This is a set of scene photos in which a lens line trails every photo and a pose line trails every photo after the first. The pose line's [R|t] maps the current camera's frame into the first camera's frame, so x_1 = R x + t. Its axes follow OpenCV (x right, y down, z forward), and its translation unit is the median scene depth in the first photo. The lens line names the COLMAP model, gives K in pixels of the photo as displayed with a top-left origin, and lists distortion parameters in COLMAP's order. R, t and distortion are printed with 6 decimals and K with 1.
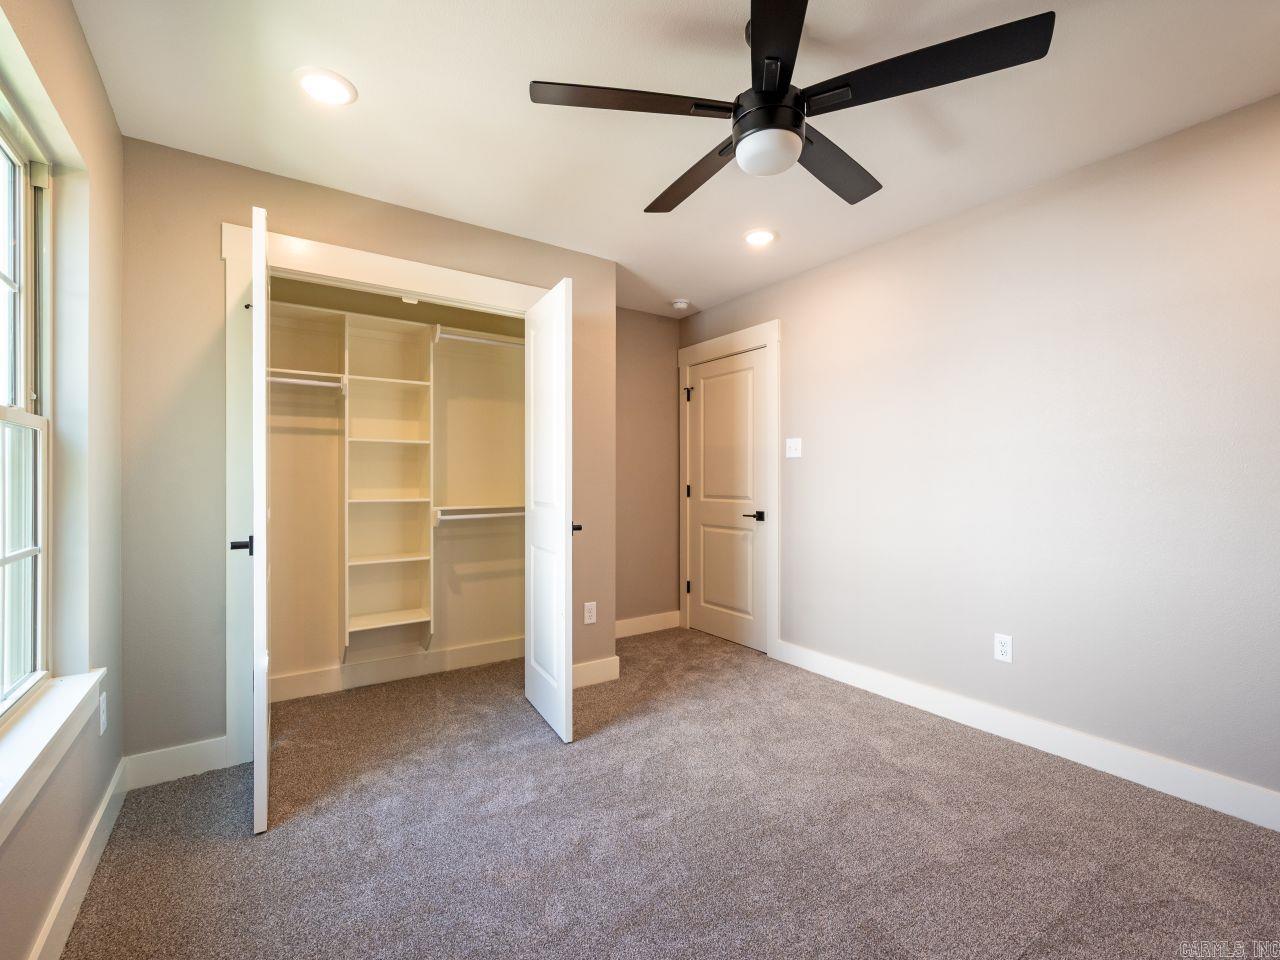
lens RADIAL K [[568.5, 0, 640.0], [0, 568.5, 480.0], [0, 0, 1]] dist [-0.001769, -0.000250]
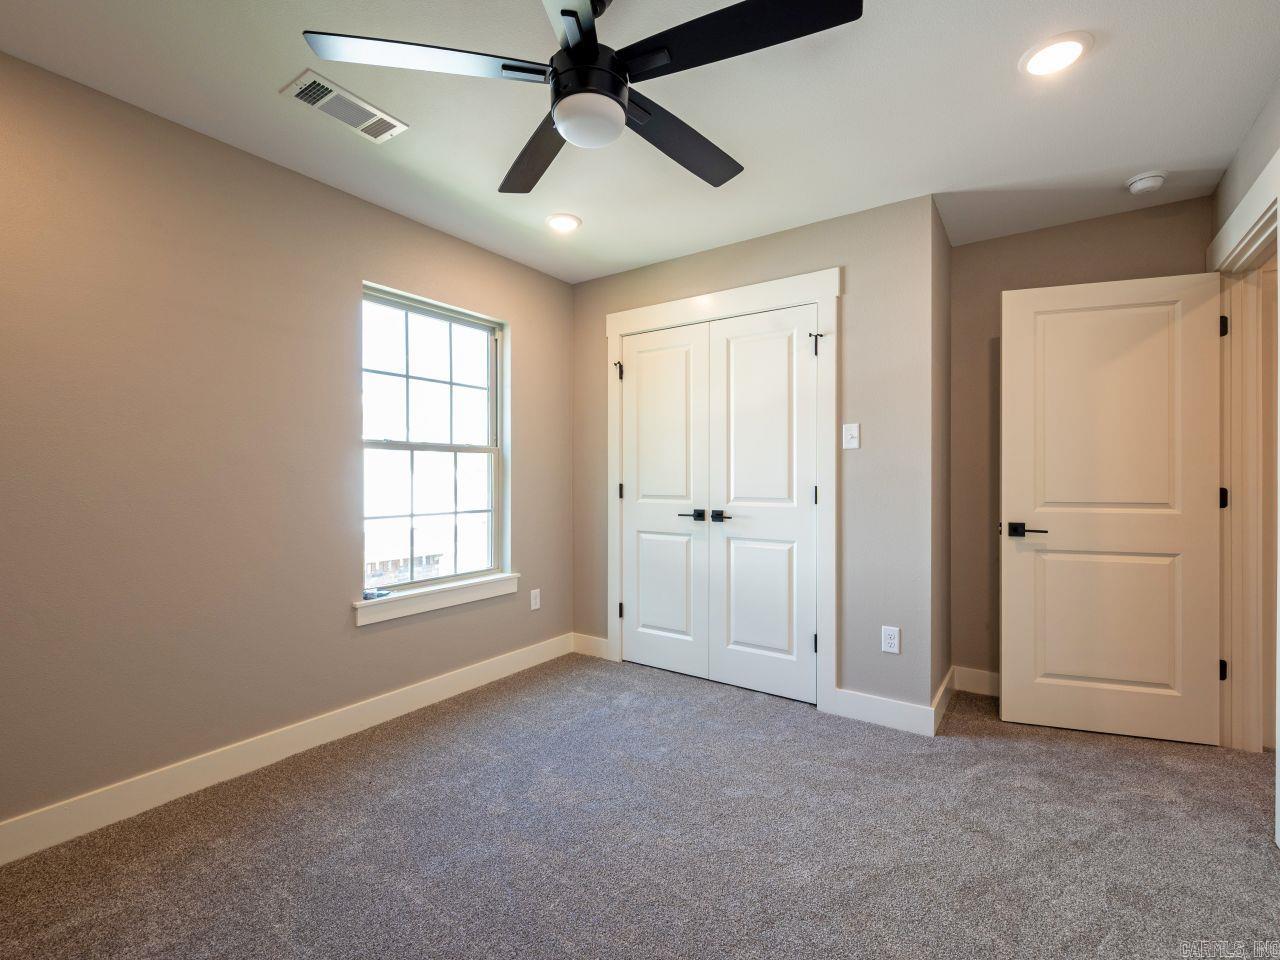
lens RADIAL K [[568.5, 0, 640.0], [0, 568.5, 480.0], [0, 0, 1]] dist [-0.001769, -0.000250]
pose [[0.356294, 0.005985, -0.934355, 0.546922], [-0.000679, 0.999981, 0.006146, -0.001826], [0.934374, -0.001555, 0.356291, 0.367558]]
